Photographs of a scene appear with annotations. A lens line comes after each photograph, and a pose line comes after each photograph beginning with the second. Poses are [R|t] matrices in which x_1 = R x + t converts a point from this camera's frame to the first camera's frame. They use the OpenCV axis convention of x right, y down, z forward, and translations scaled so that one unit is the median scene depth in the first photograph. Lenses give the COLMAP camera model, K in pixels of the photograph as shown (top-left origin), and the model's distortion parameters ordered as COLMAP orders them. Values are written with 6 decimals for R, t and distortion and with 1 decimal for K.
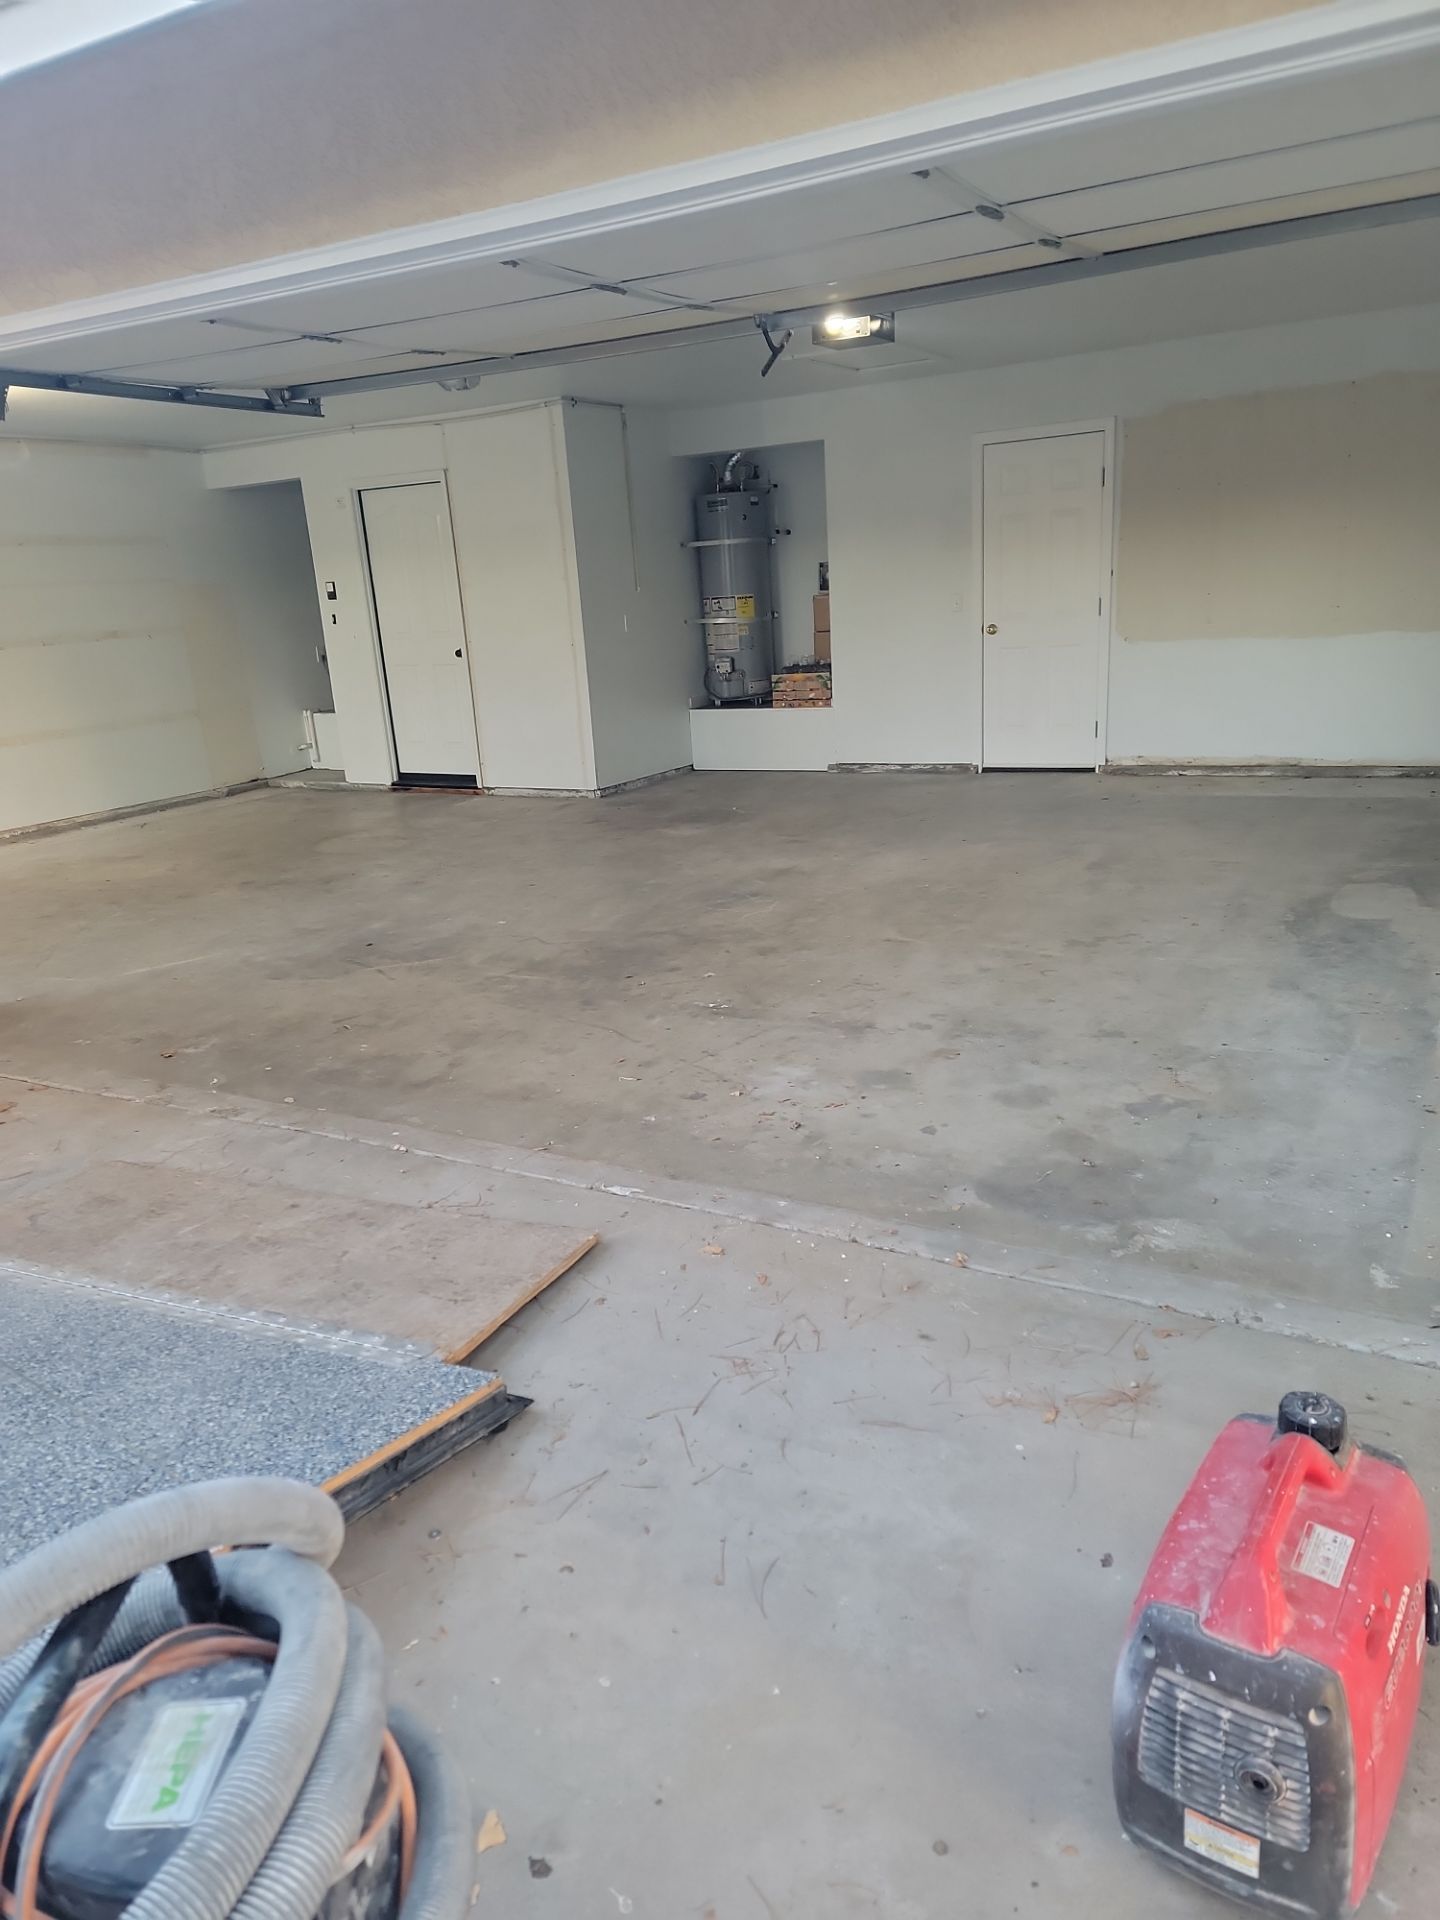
lens RADIAL K [[1318.2, 0, 717.1], [0, 1318.2, 1003.7], [0, 0, 1]] dist [0.087021, -0.069027]
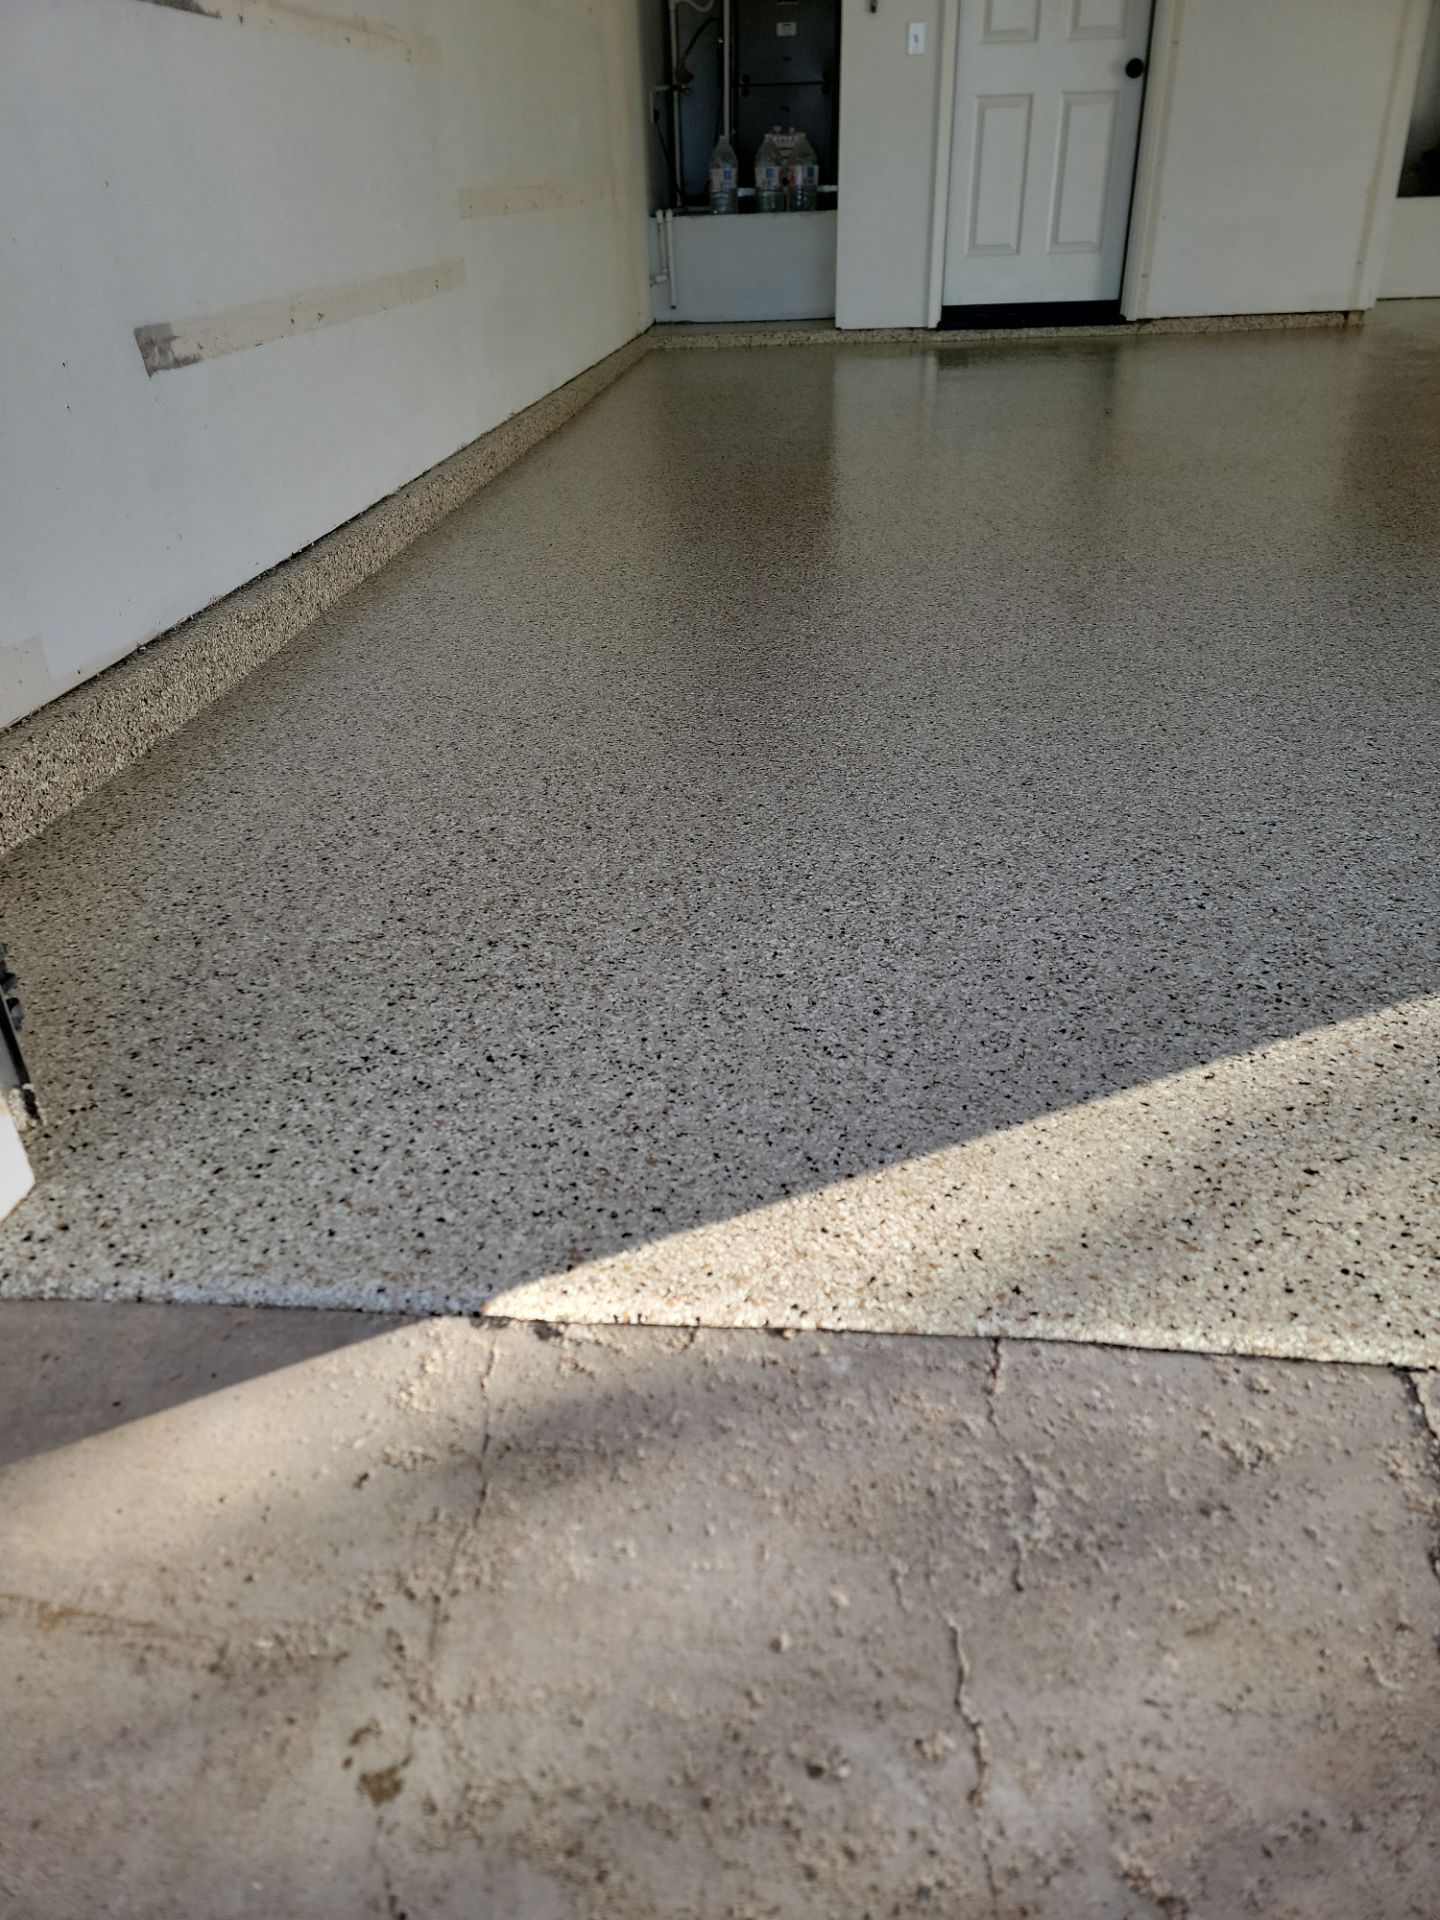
lens RADIAL K [[1362.8, 0, 704.2], [0, 1362.8, 951.7], [0, 0, 1]] dist [0.082543, -0.067605]
pose [[0.915255, -0.165498, 0.367312, -1.385557], [0.101479, 0.977036, 0.187356, -0.045336], [-0.389884, -0.134204, 0.911032, 1.003988]]
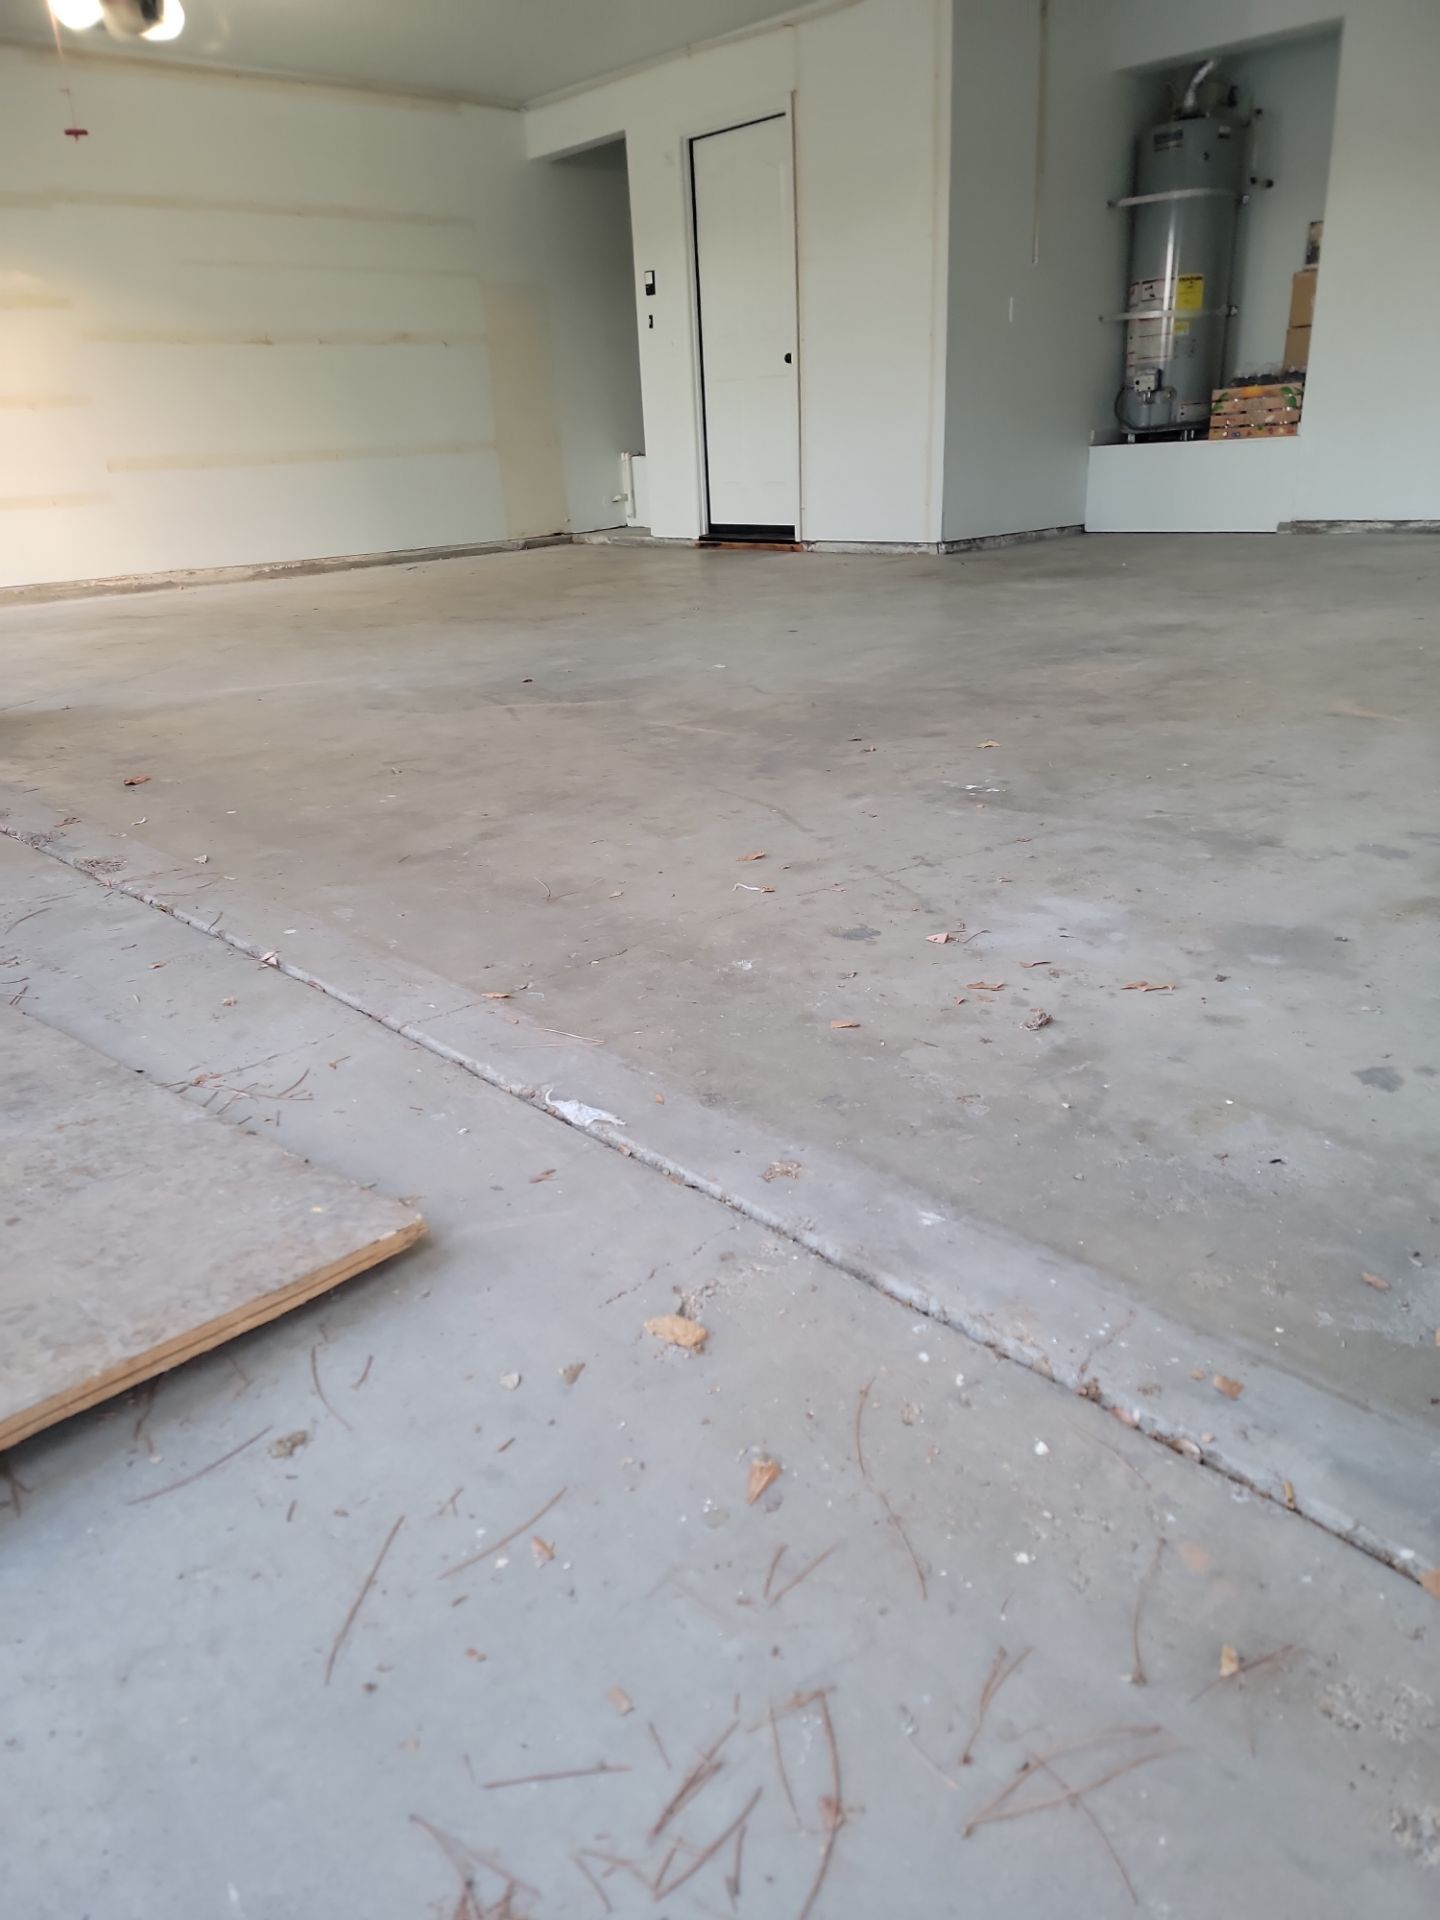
lens RADIAL K [[1318.2, 0, 724.5], [0, 1318.2, 985.6], [0, 0, 1]] dist [0.087021, -0.069027]
pose [[0.953256, 0.129721, -0.272902, 0.064453], [-0.103438, 0.988684, 0.108647, 0.036679], [0.283907, -0.075340, 0.955887, 0.457689]]
